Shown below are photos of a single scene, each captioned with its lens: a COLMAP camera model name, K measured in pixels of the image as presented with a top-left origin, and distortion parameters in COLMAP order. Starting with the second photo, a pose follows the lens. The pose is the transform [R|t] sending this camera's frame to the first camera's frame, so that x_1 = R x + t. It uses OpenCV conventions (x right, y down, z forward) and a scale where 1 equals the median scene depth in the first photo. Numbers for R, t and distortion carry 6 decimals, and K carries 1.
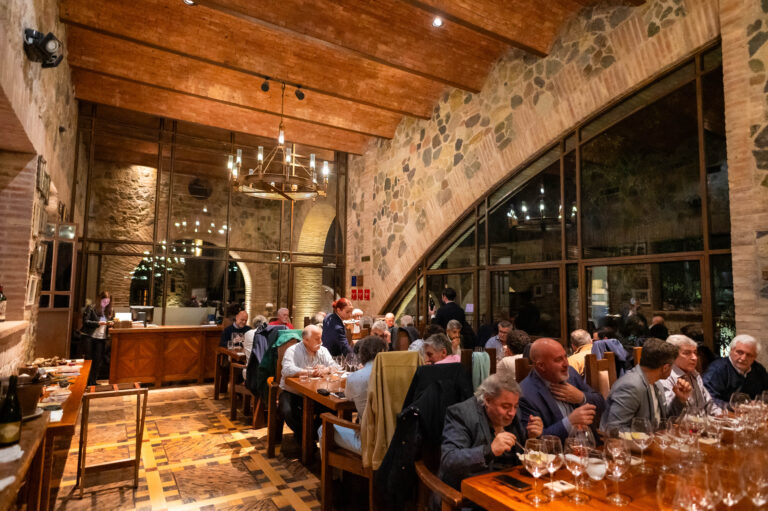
lens RADIAL K [[454.2, 0, 385.3], [0, 454.2, 256.2], [0, 0, 1]] dist [0.002454, 0.004654]
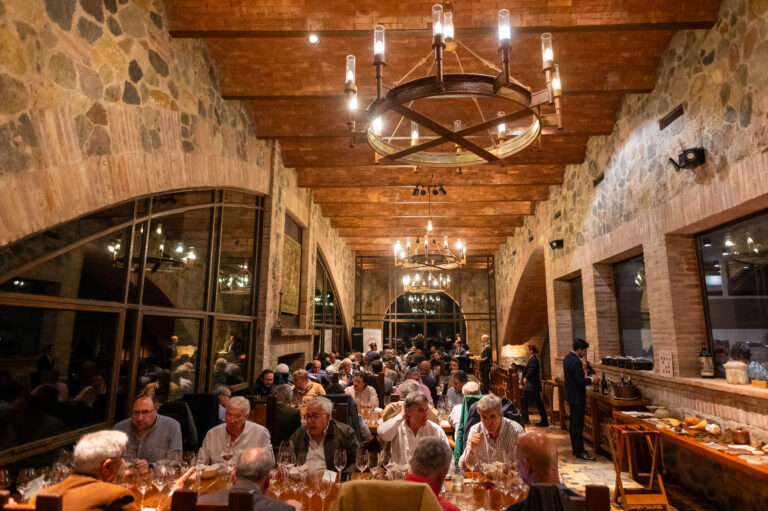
lens RADIAL K [[478.1, 0, 411.1], [0, 478.1, 239.5], [0, 0, 1]] dist [-0.001194, 0.001572]
pose [[-0.848873, 0.092318, 0.520474, -0.426617], [-0.053770, 0.964443, -0.258764, 0.082770], [-0.525856, -0.247643, -0.813725, 1.337761]]
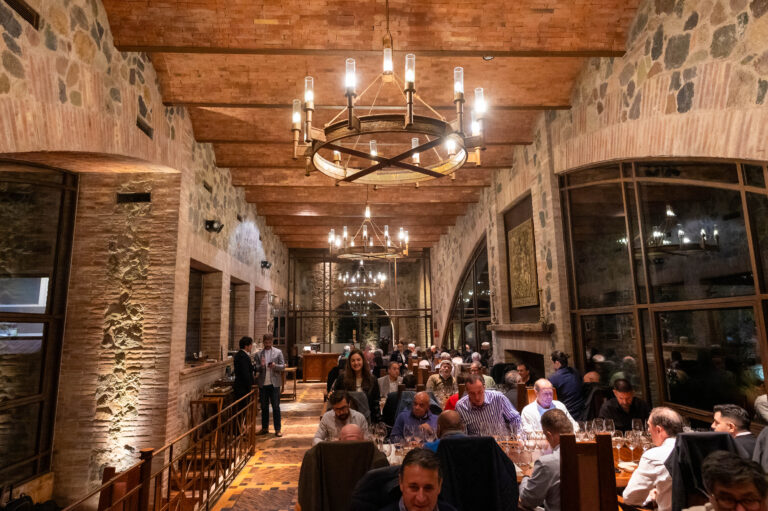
lens RADIAL K [[478.1, 0, 373.6], [0, 478.1, 244.5], [0, 0, 1]] dist [-0.001194, 0.001572]
pose [[0.876101, -0.109209, -0.469596, 0.834212], [0.068808, 0.992360, -0.102411, -0.104803], [0.477192, 0.057410, 0.876922, -0.885695]]
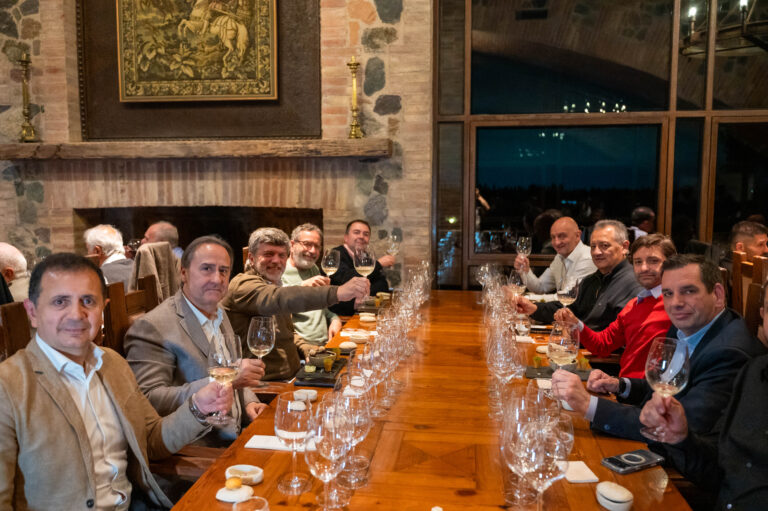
lens RADIAL K [[631.9, 0, 368.6], [0, 631.9, 257.7], [0, 0, 1]] dist [0.003114, -0.006393]
pose [[0.644052, -0.097857, 0.758696, 0.174552], [-0.057750, 0.982735, 0.175778, -0.011557], [-0.762798, -0.157025, 0.627281, -0.208906]]
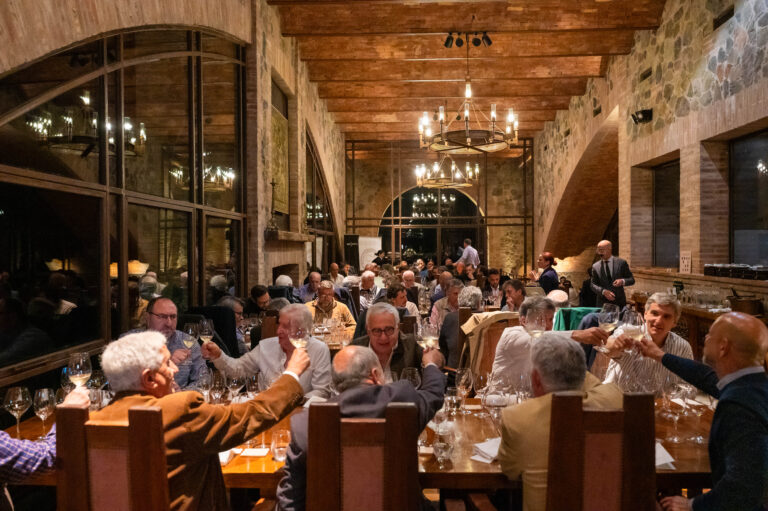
lens RADIAL K [[631.9, 0, 386.7], [0, 631.9, 256.7], [0, 0, 1]] dist [0.003114, -0.006393]
pose [[-0.840844, -0.013963, 0.541098, -0.330186], [-0.051610, 0.997181, -0.054467, 0.107978], [-0.538812, -0.073725, -0.839194, 1.361691]]
